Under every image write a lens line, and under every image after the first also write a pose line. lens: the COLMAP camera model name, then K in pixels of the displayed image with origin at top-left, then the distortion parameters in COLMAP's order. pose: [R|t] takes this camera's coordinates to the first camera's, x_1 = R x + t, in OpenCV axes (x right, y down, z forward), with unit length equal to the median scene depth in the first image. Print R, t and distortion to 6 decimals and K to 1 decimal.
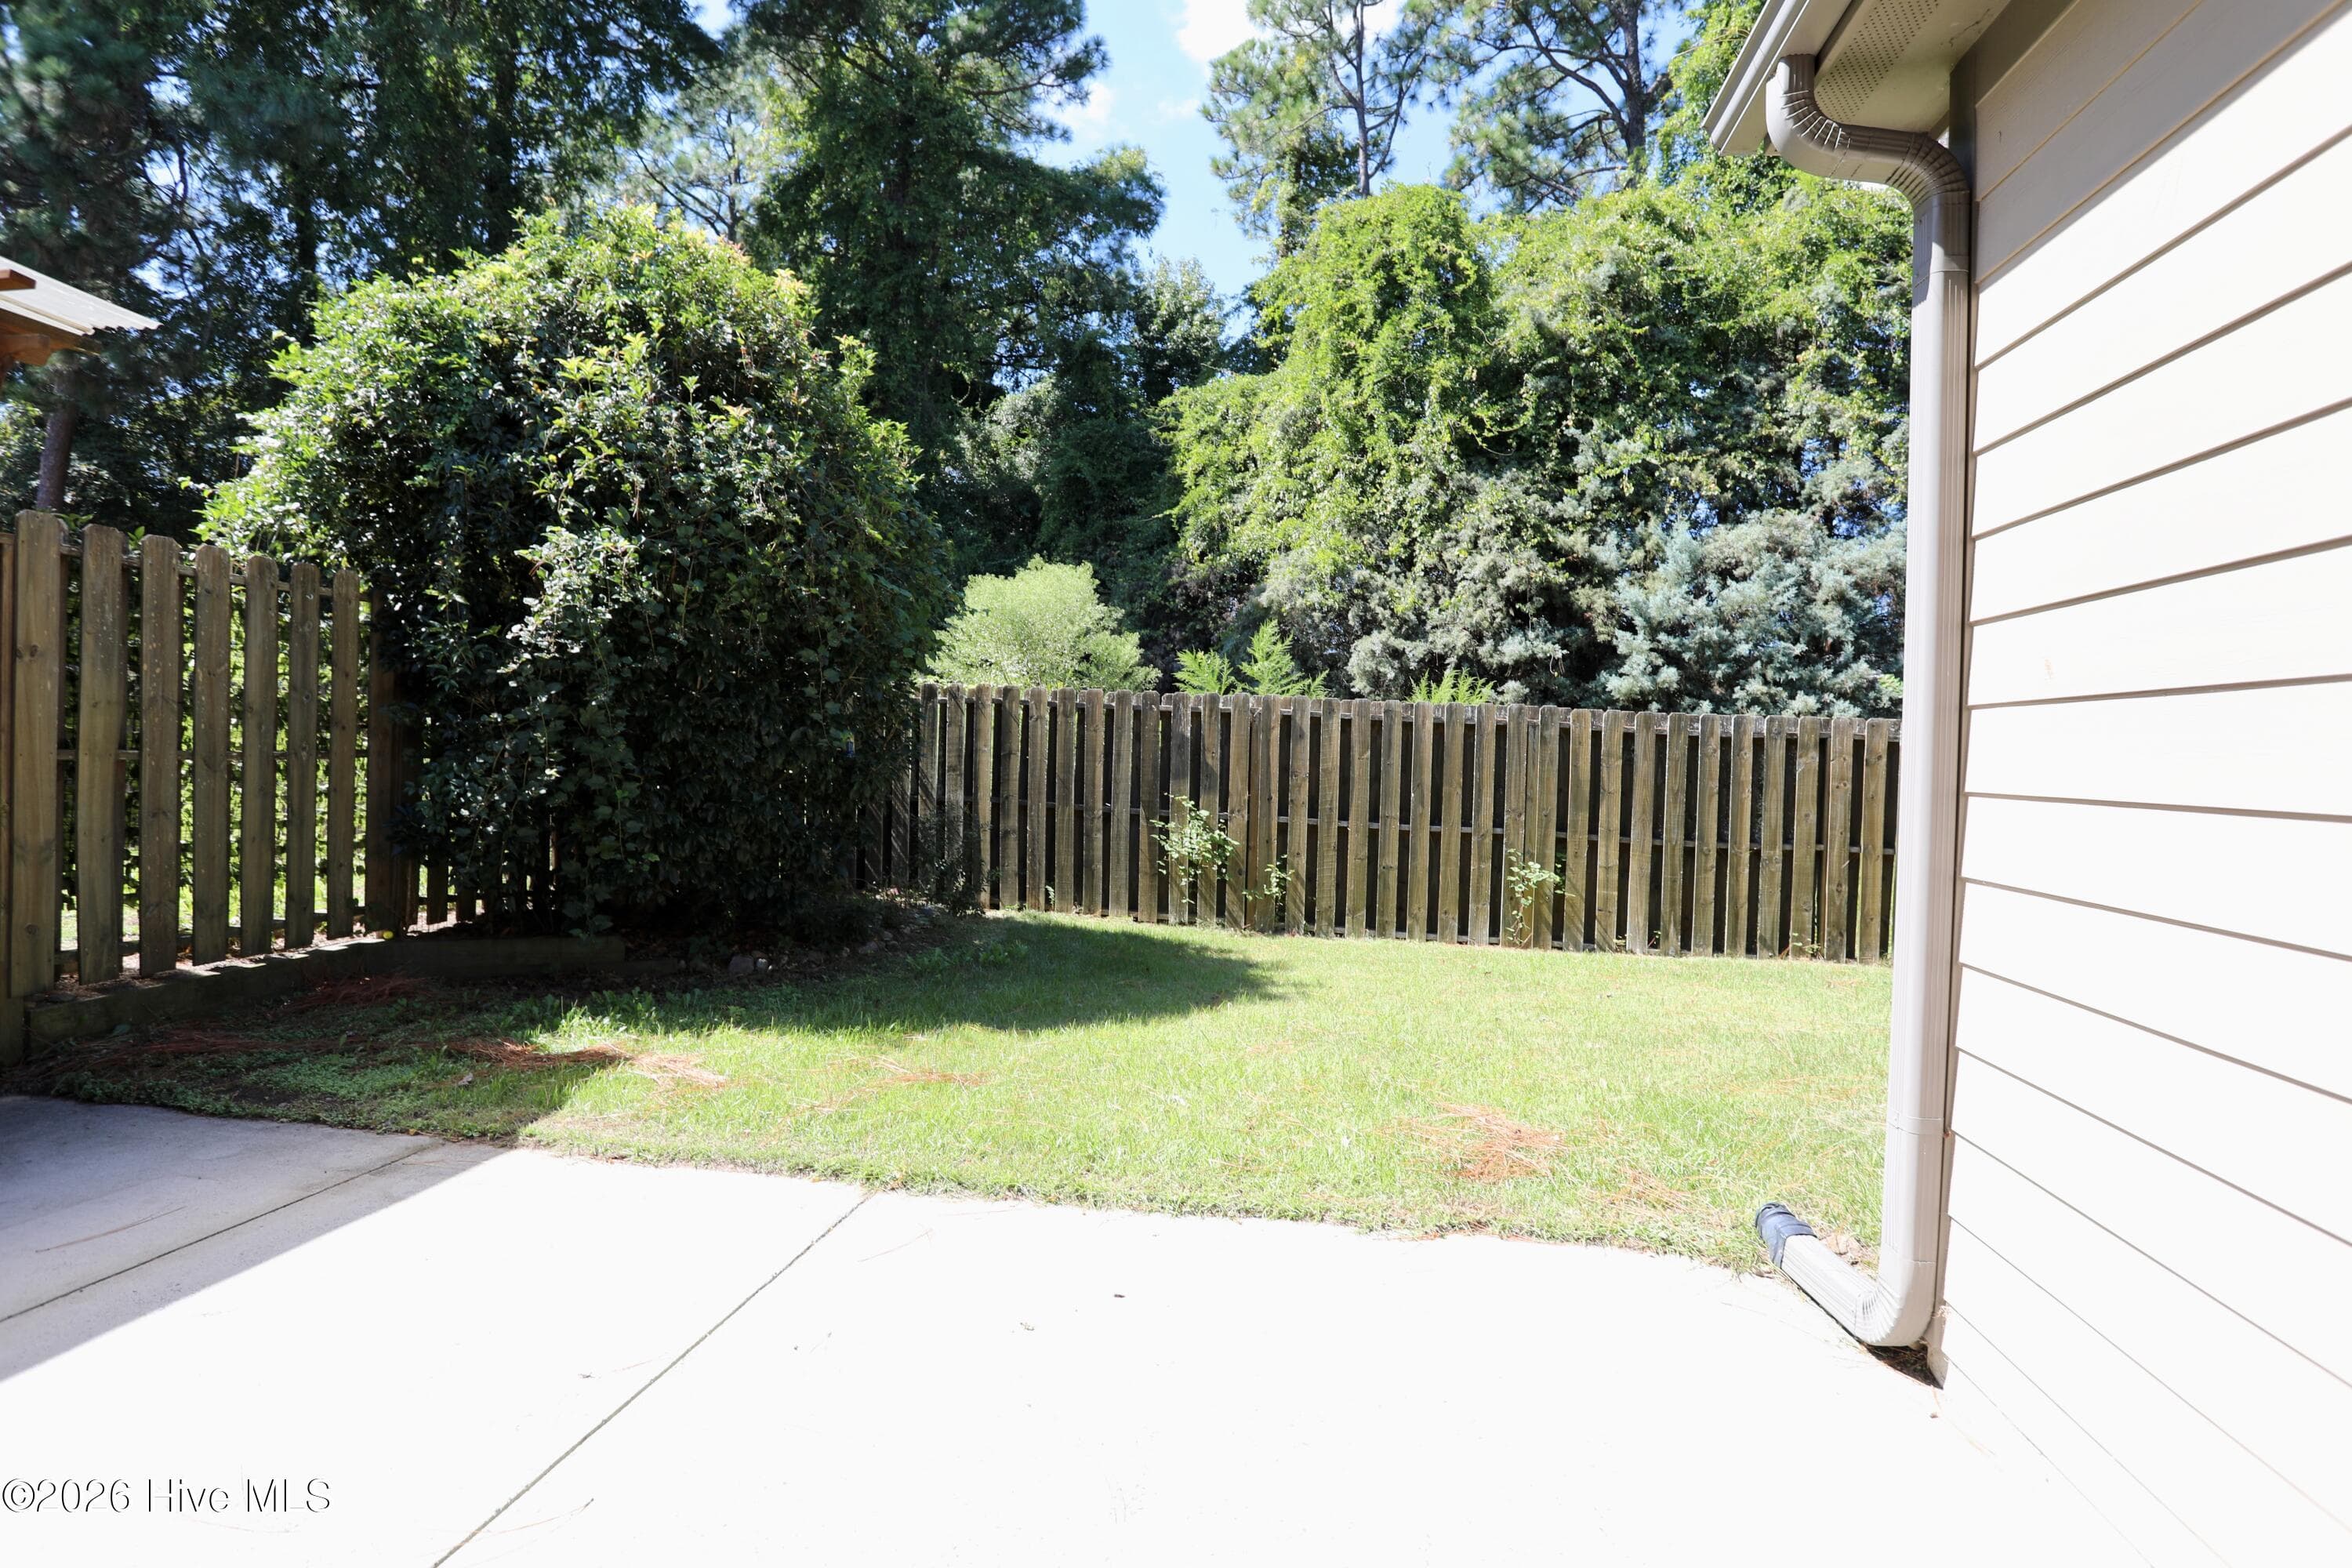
lens RADIAL K [[1136.5, 0, 1167.0], [0, 1136.5, 774.8], [0, 0, 1]] dist [-0.074375, 0.031527]
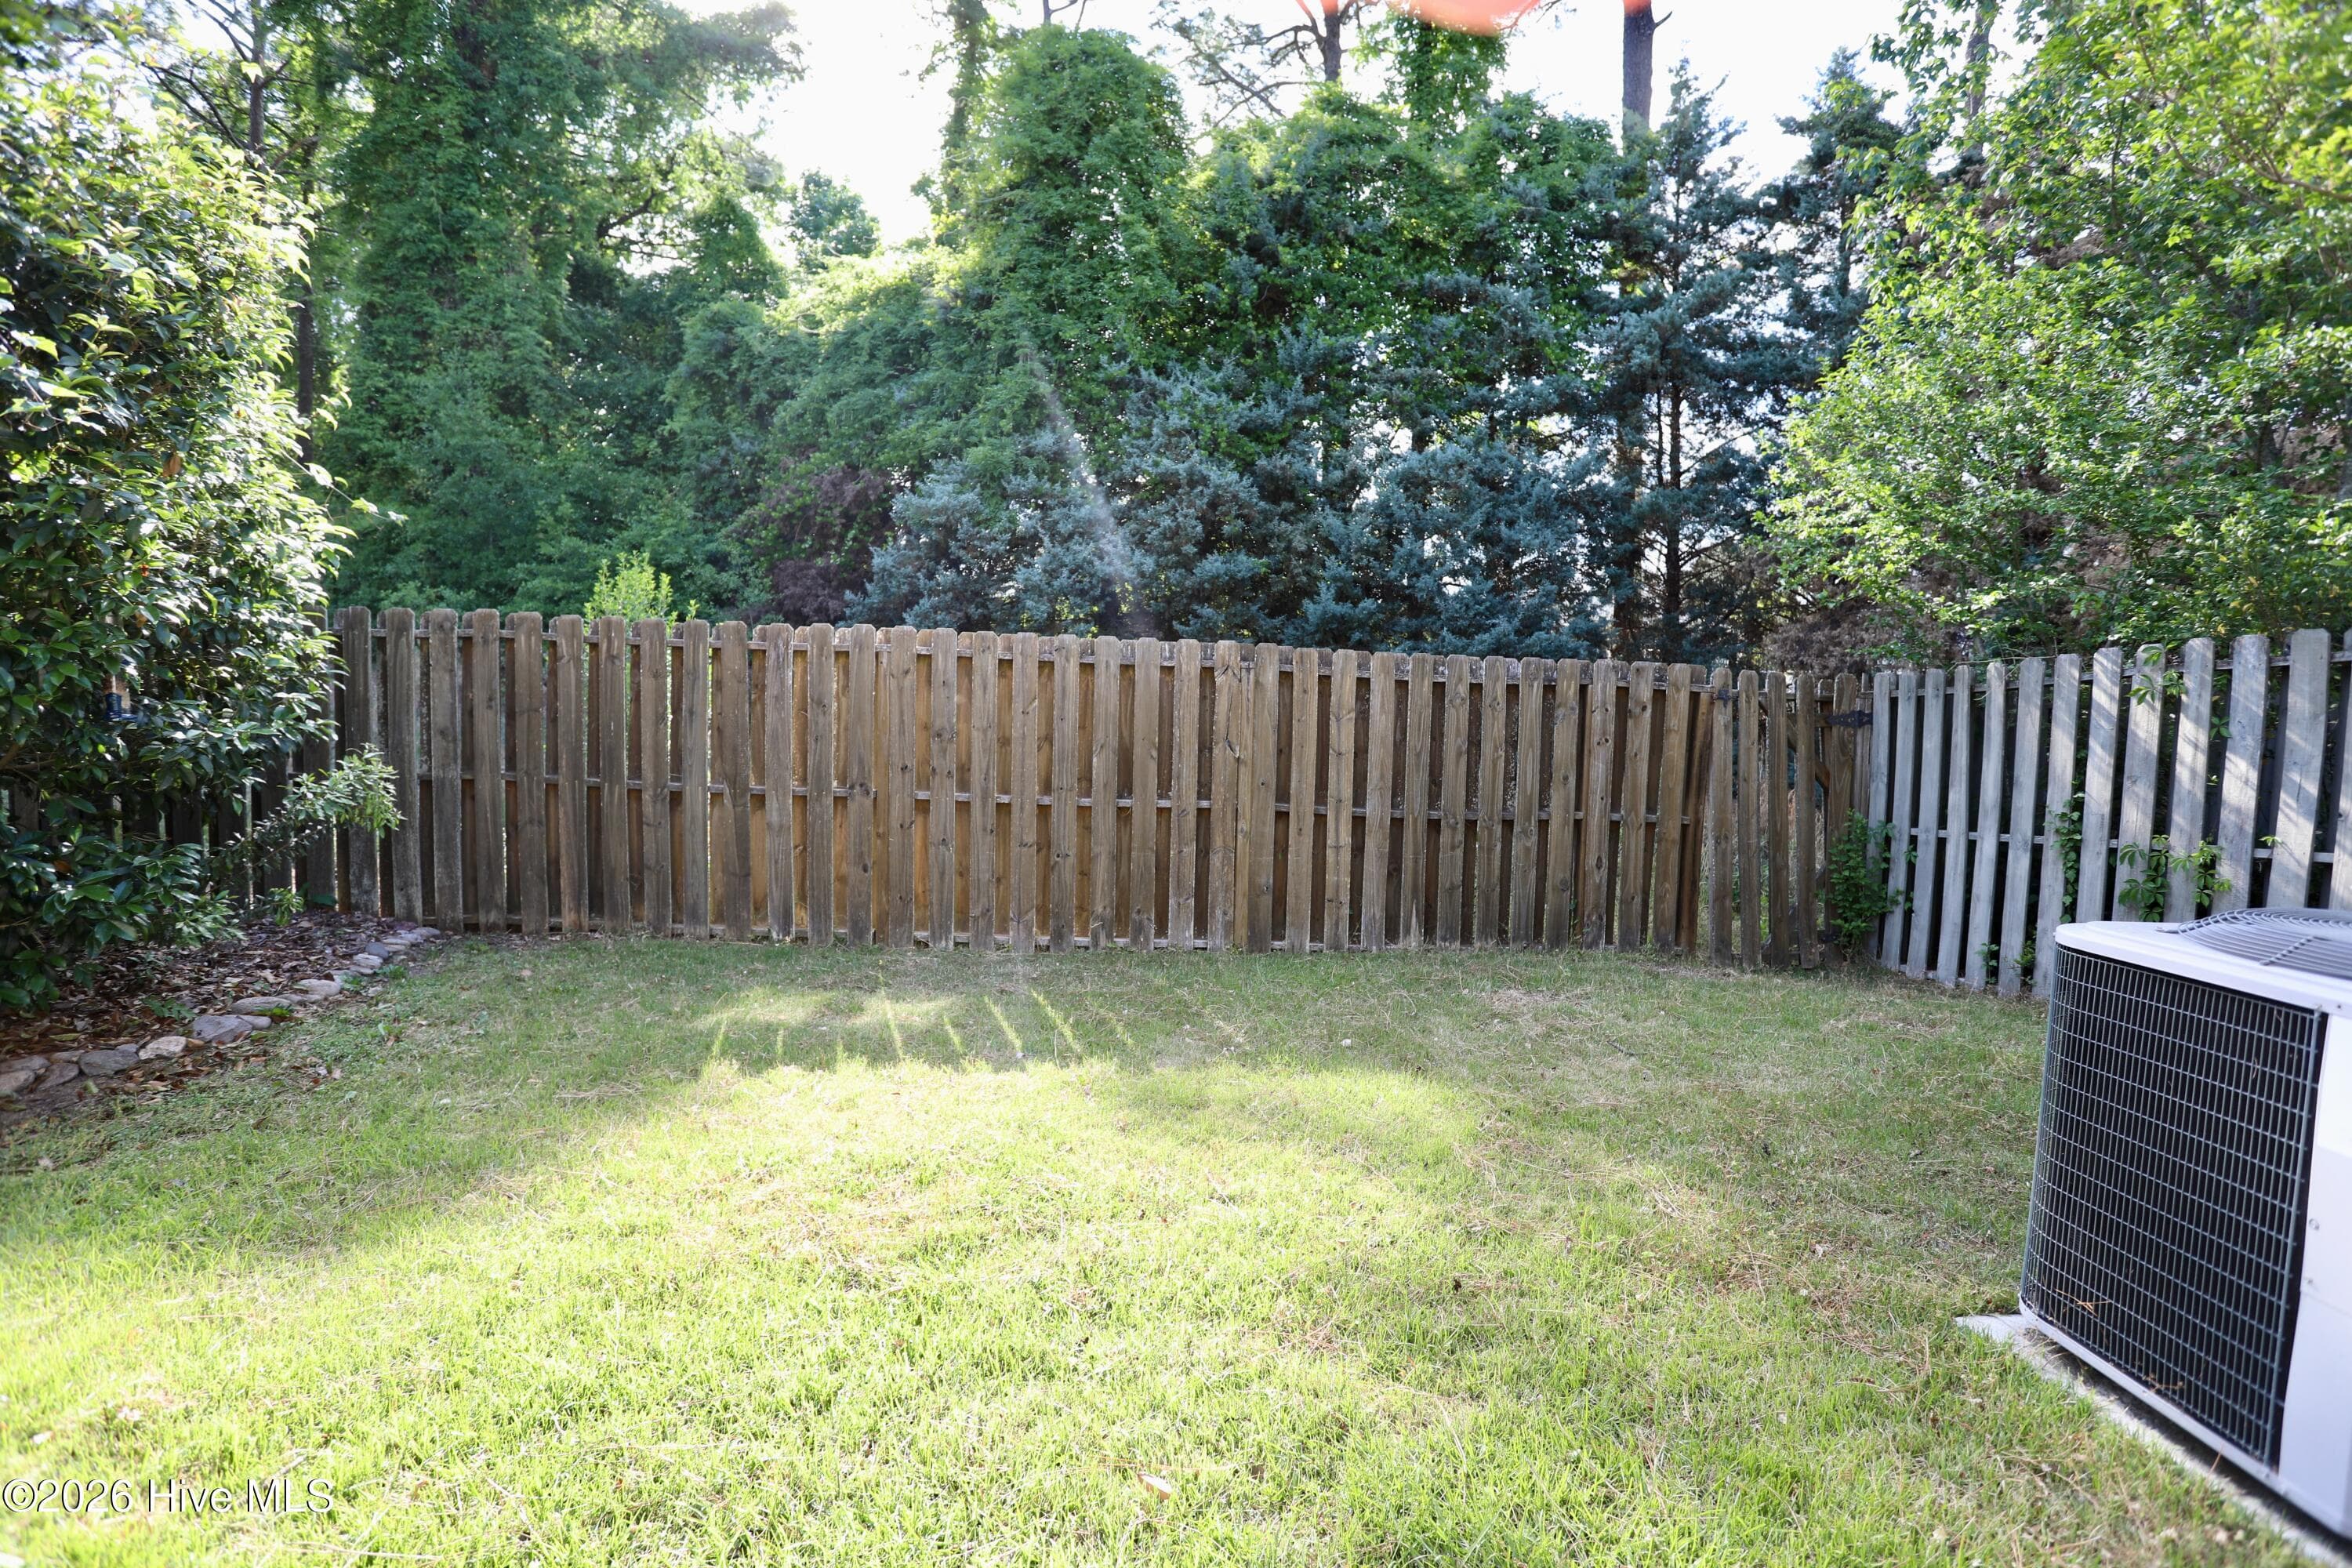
lens RADIAL K [[1136.5, 0, 1167.0], [0, 1136.5, 774.8], [0, 0, 1]] dist [-0.074375, 0.031527]
pose [[0.965321, -0.024137, 0.259947, 0.065745], [0.008515, 0.998098, 0.061055, -0.018637], [-0.260927, -0.056724, 0.963691, 0.256031]]
